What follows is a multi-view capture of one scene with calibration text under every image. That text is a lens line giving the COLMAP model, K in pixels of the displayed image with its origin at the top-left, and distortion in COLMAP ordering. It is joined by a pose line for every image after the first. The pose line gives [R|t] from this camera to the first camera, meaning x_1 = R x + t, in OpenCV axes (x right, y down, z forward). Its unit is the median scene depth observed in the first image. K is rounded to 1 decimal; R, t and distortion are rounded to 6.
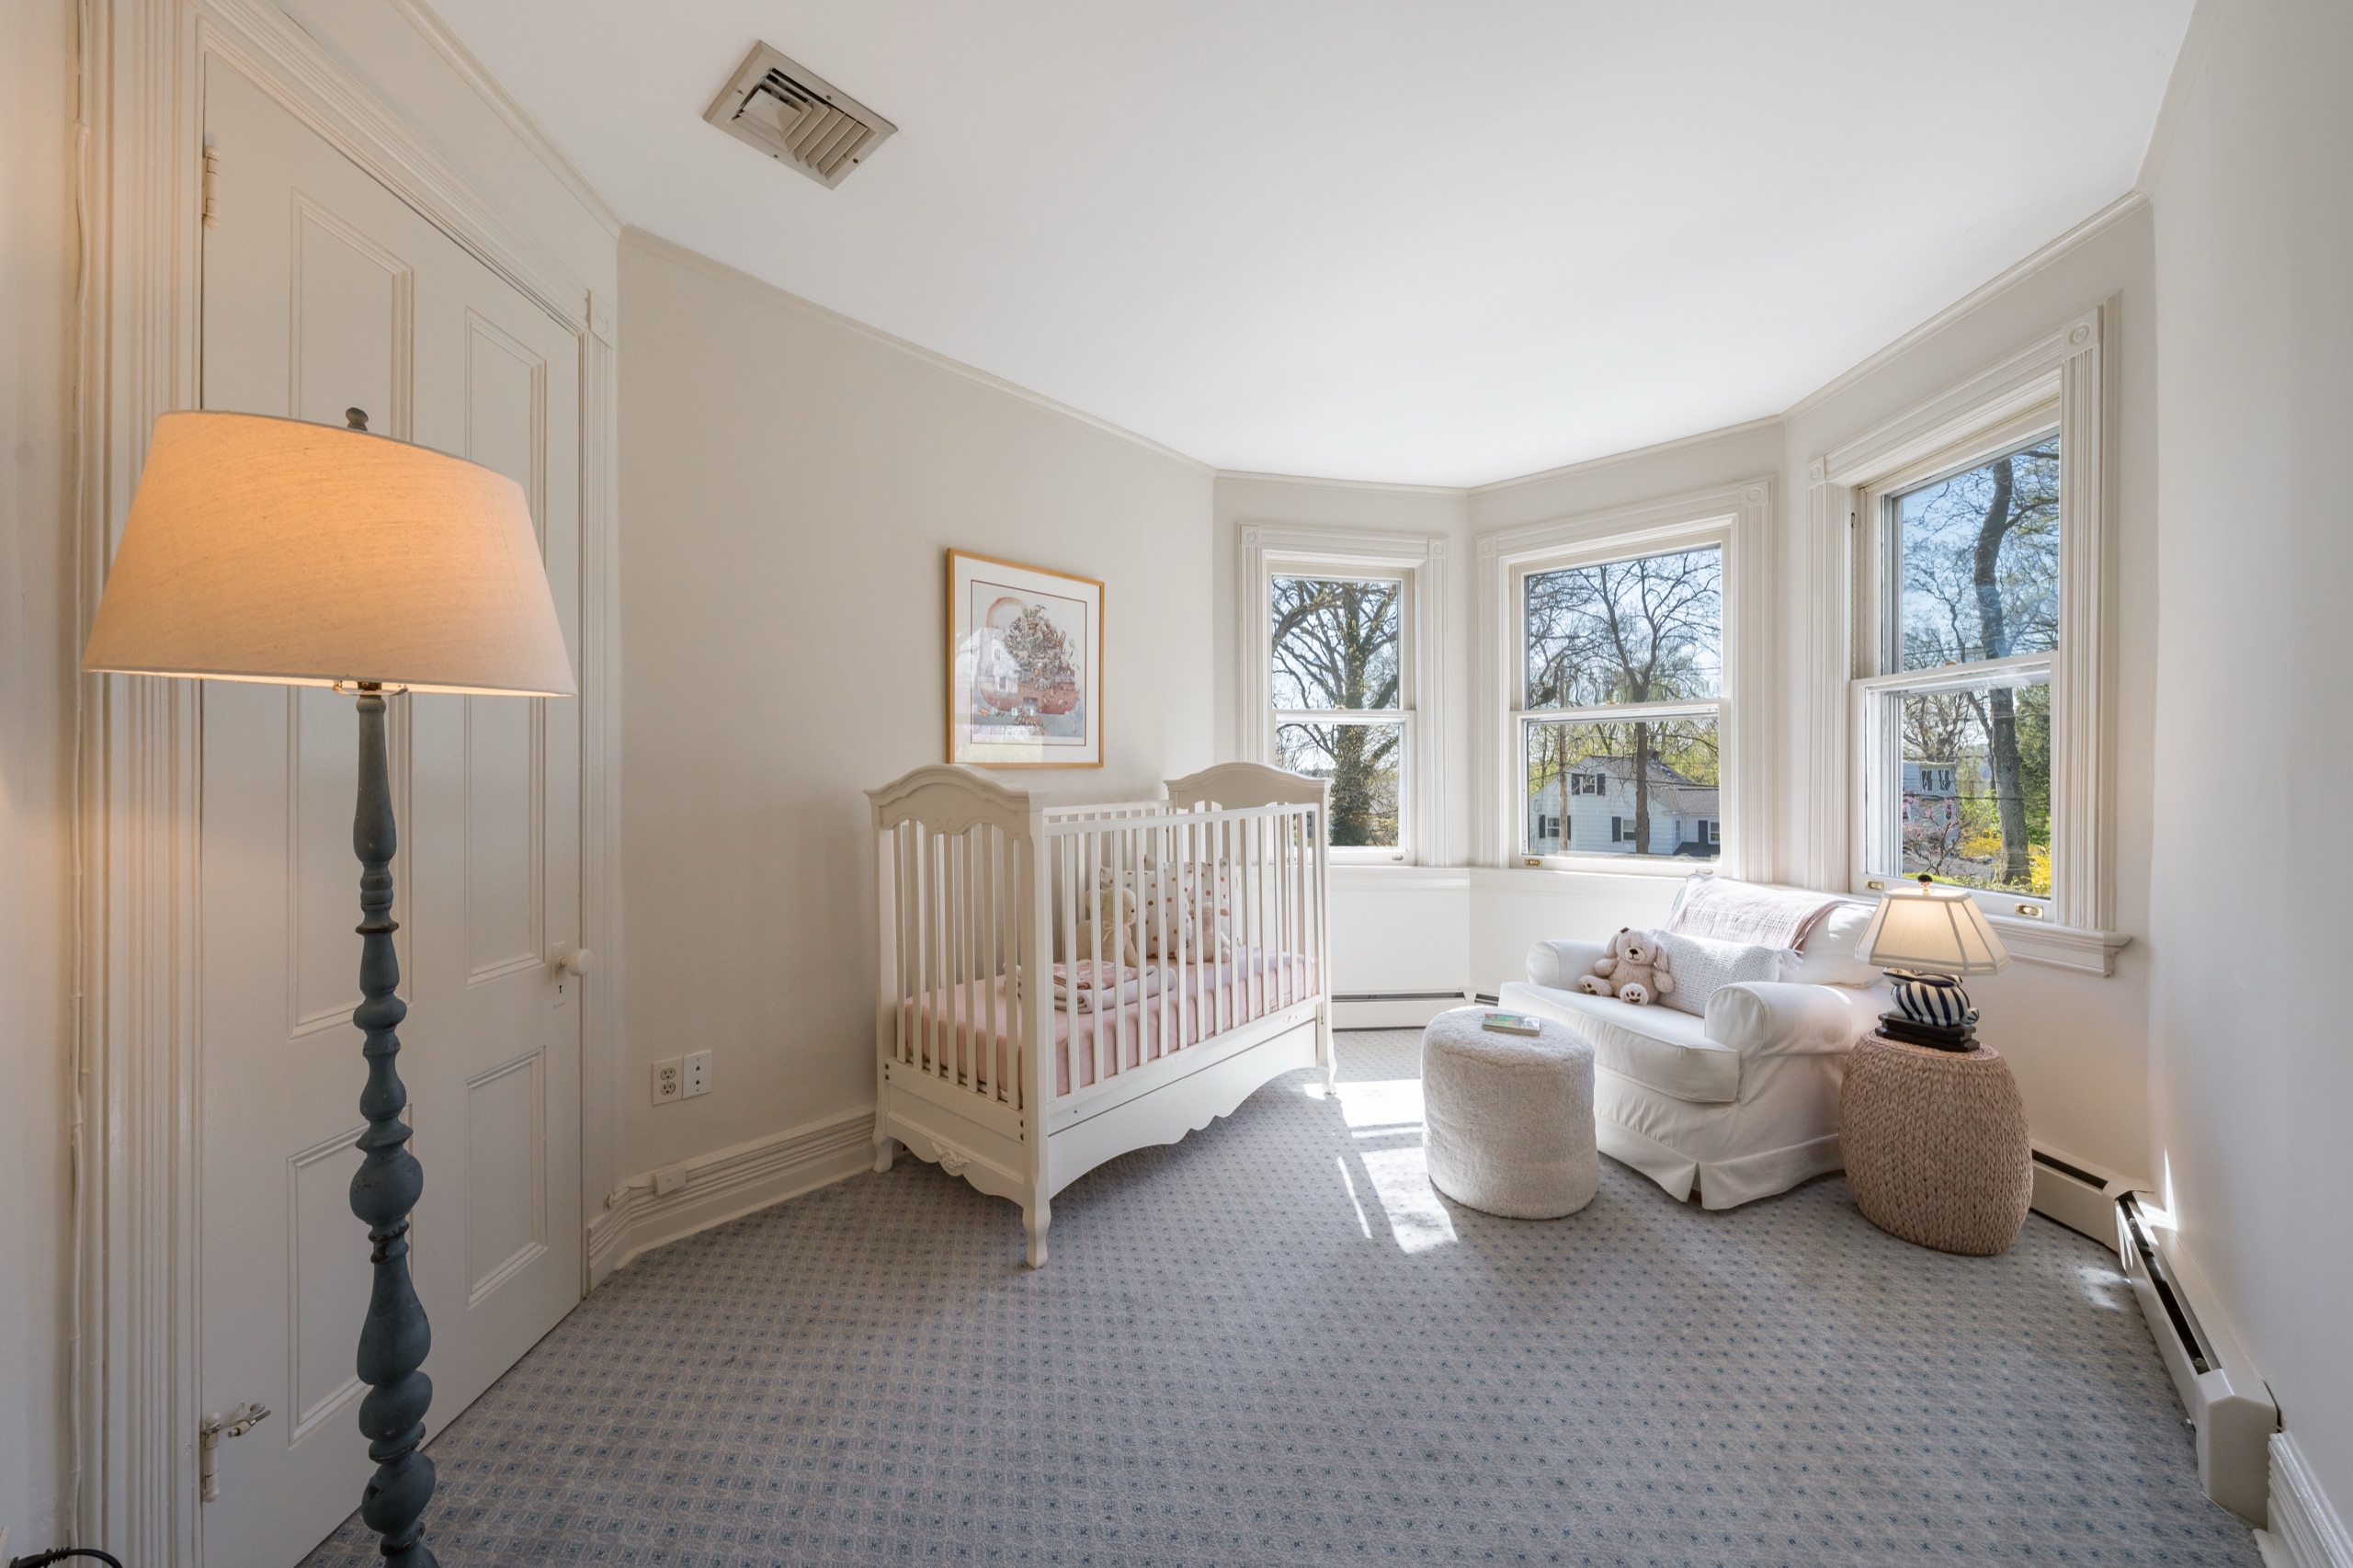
lens RADIAL K [[831.5, 0, 1176.5], [0, 831.5, 784.0], [0, 0, 1]] dist [0.000350, 0.000002]
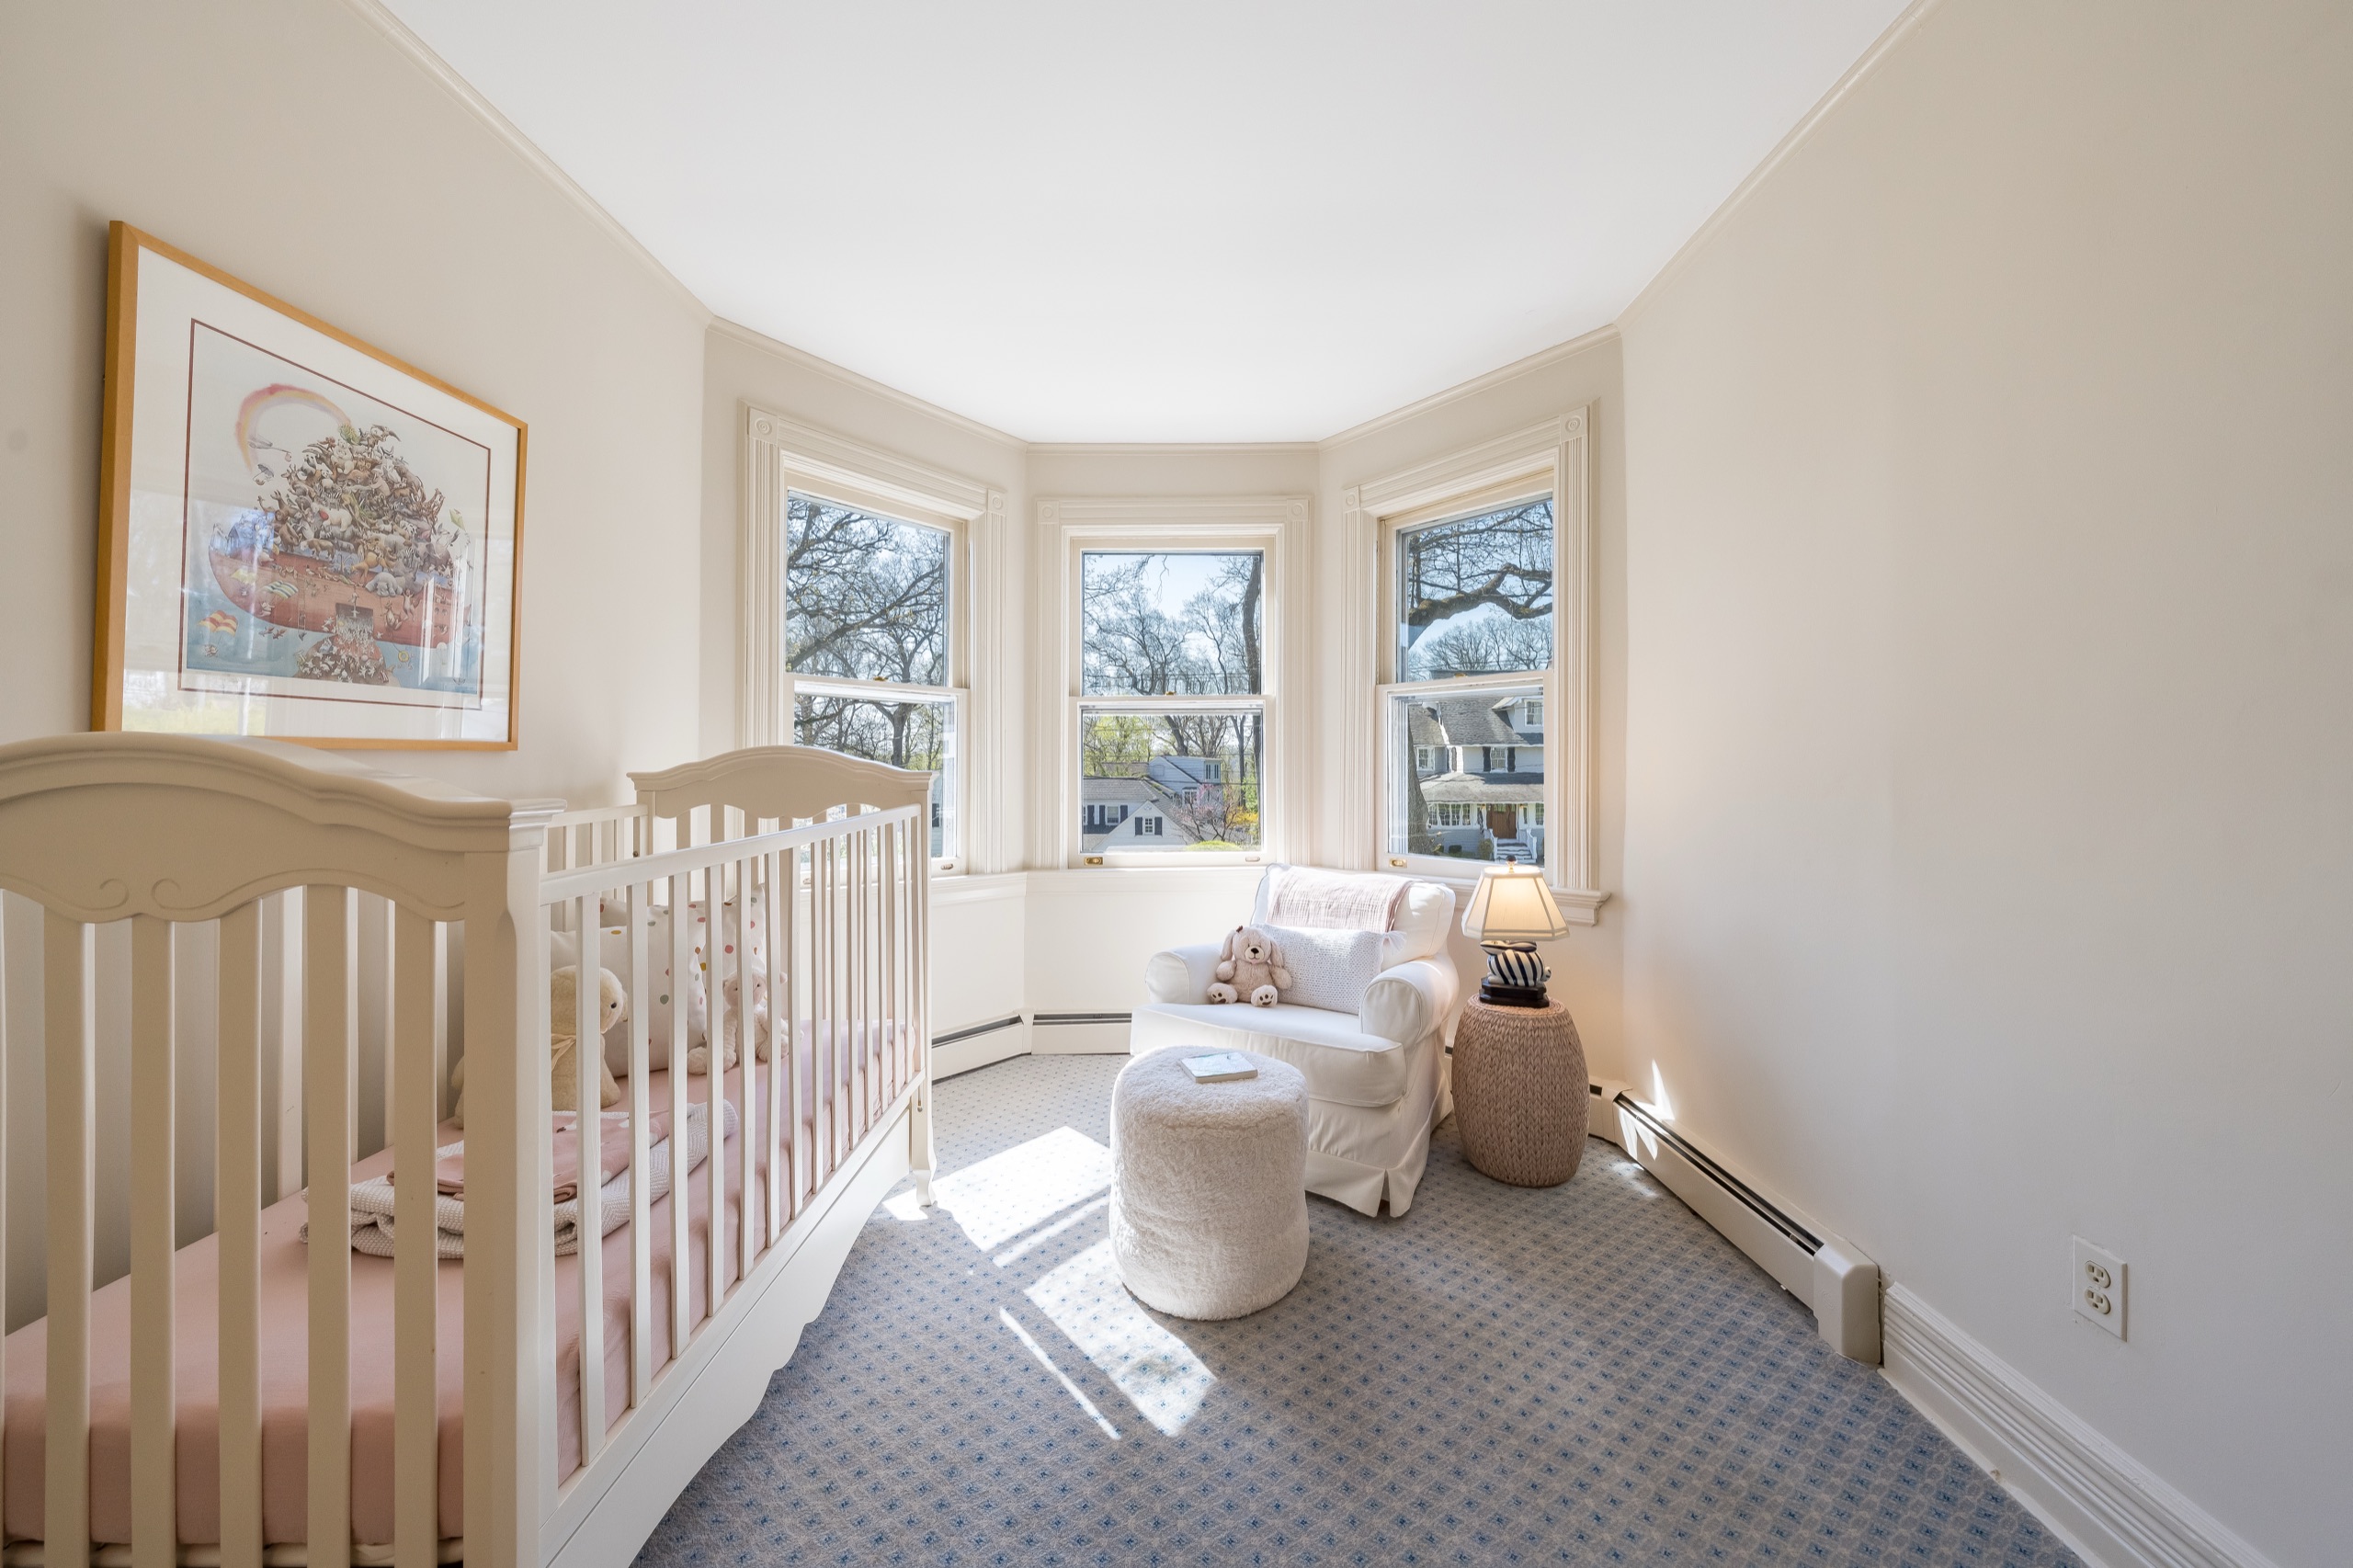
lens RADIAL K [[822.8, 0, 1185.7], [0, 822.8, 754.2], [0, 0, 1]] dist [-0.000407, -0.000182]
pose [[0.746459, 0.013295, 0.665299, -0.147939], [0.003403, 0.999711, -0.023796, -0.003116], [-0.665423, 0.020027, 0.746198, 0.348984]]
